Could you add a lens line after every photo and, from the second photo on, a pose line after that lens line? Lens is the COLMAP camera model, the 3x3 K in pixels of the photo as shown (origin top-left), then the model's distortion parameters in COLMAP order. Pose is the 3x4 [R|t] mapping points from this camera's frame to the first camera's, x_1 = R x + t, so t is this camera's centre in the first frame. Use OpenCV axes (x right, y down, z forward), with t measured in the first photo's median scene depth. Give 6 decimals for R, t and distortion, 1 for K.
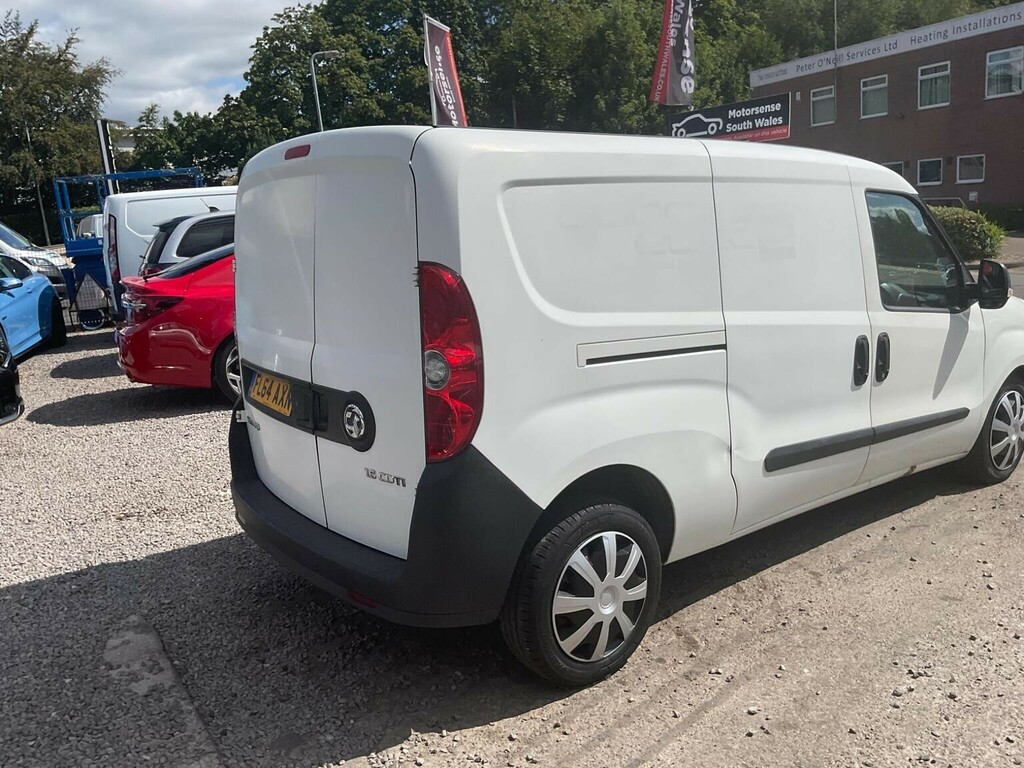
lens RADIAL K [[862.4, 0, 512.0], [0, 862.4, 383.2], [0, 0, 1]] dist [0.046600, -0.092588]
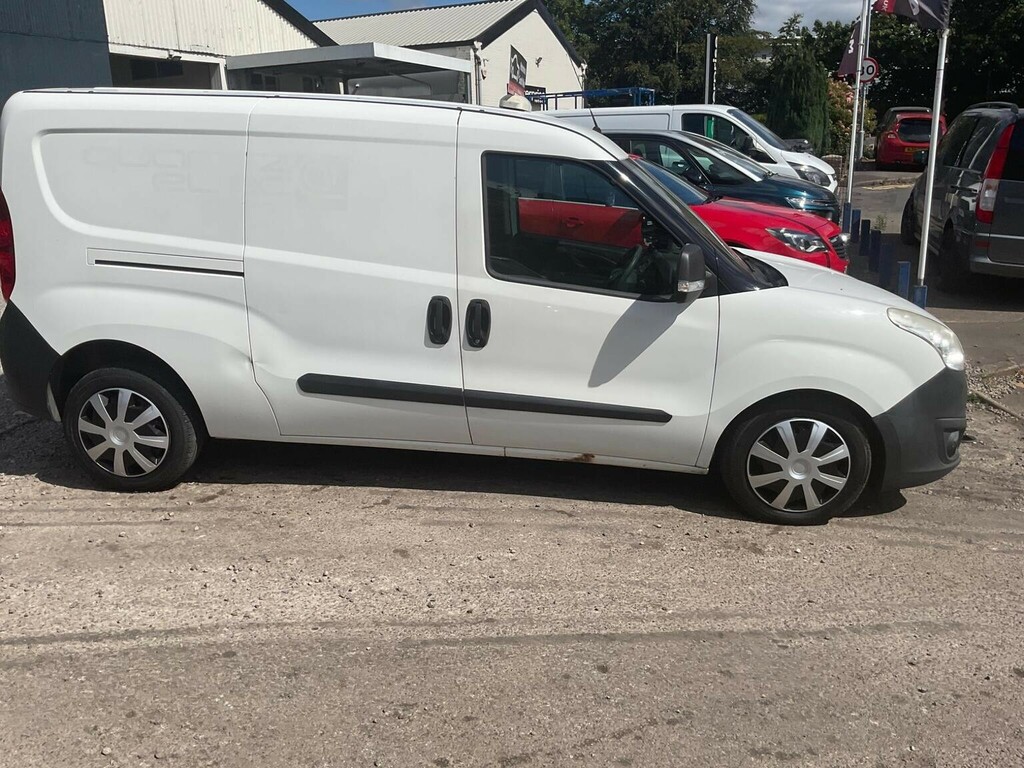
lens RADIAL K [[862.4, 0, 512.8], [0, 862.4, 388.2], [0, 0, 1]] dist [0.046600, -0.092588]
pose [[0.726725, 0.242571, -0.642674, 0.919067], [-0.175428, 0.970090, 0.167780, -0.108592], [0.664151, -0.009187, 0.747542, 0.231526]]
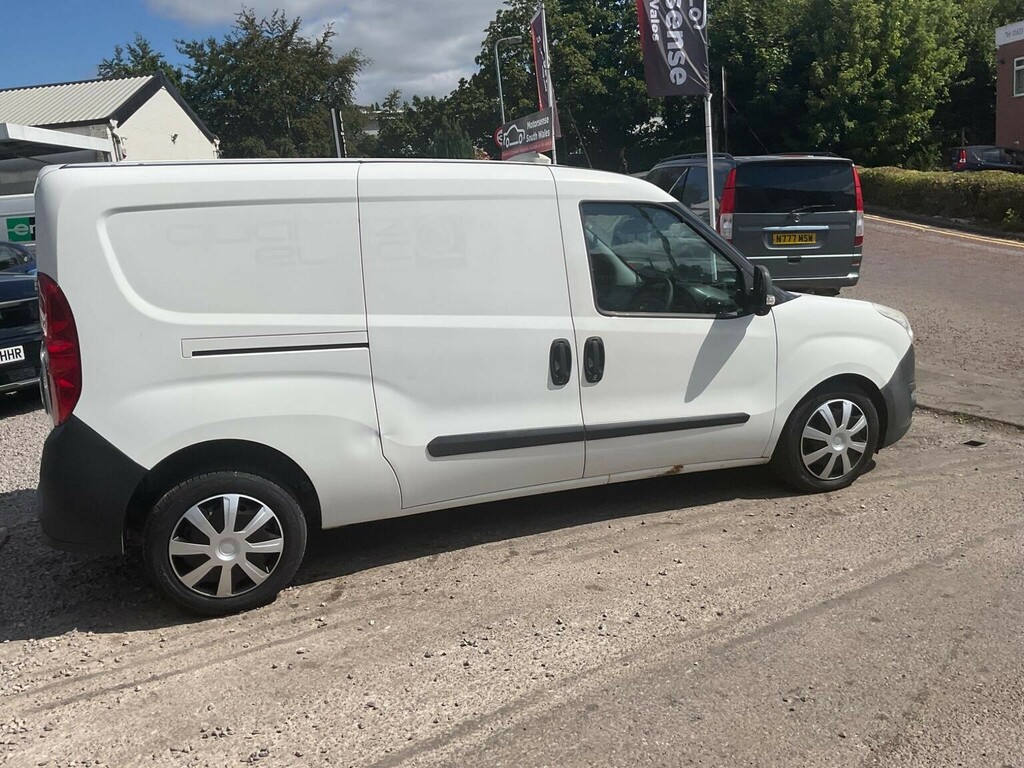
lens RADIAL K [[862.4, 0, 515.0], [0, 862.4, 380.1], [0, 0, 1]] dist [0.046600, -0.092588]
pose [[0.957556, 0.053666, -0.283208, 0.523233], [-0.045874, 0.998366, 0.034079, -0.030042], [0.284574, -0.019641, 0.958453, -0.034353]]
